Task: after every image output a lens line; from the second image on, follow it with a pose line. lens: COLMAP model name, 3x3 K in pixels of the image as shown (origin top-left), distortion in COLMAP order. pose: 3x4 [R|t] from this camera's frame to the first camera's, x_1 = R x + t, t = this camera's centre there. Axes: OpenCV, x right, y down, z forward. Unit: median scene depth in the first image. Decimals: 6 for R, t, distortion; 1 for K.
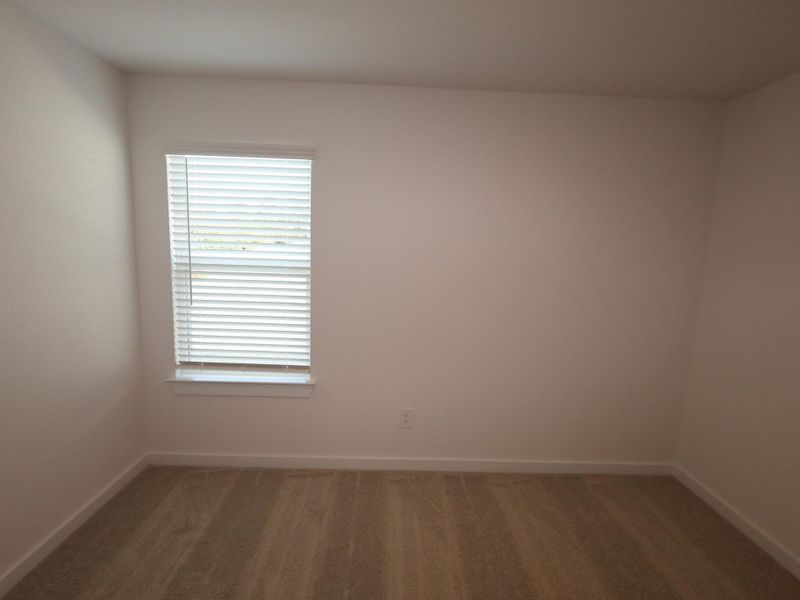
lens RADIAL K [[420.6, 0, 400.2], [0, 420.6, 330.8], [0, 0, 1]] dist [0.001594, 0.001954]
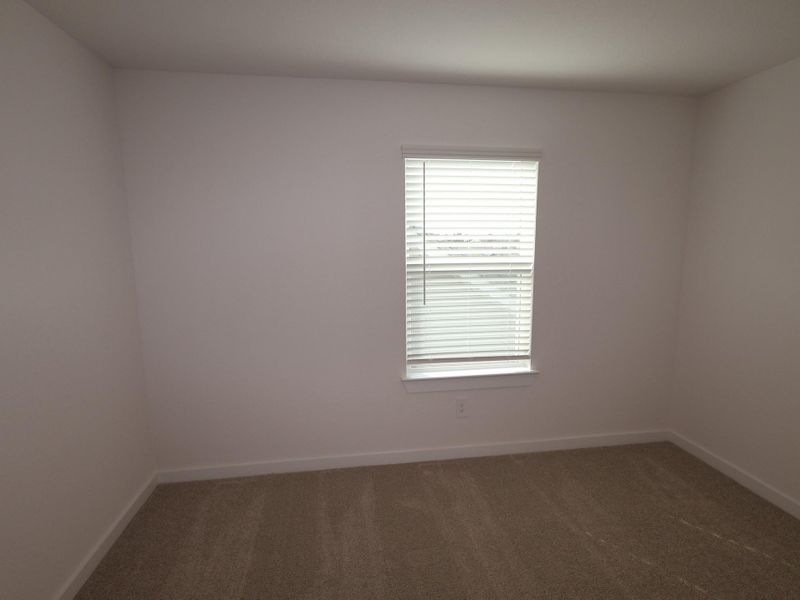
lens RADIAL K [[420.6, 0, 406.6], [0, 420.6, 322.9], [0, 0, 1]] dist [0.001594, 0.001954]
pose [[0.989882, -0.062527, 0.127373, -0.651128], [0.063082, 0.998008, -0.000329, -0.017596], [-0.127099, 0.008361, 0.991855, -0.011113]]
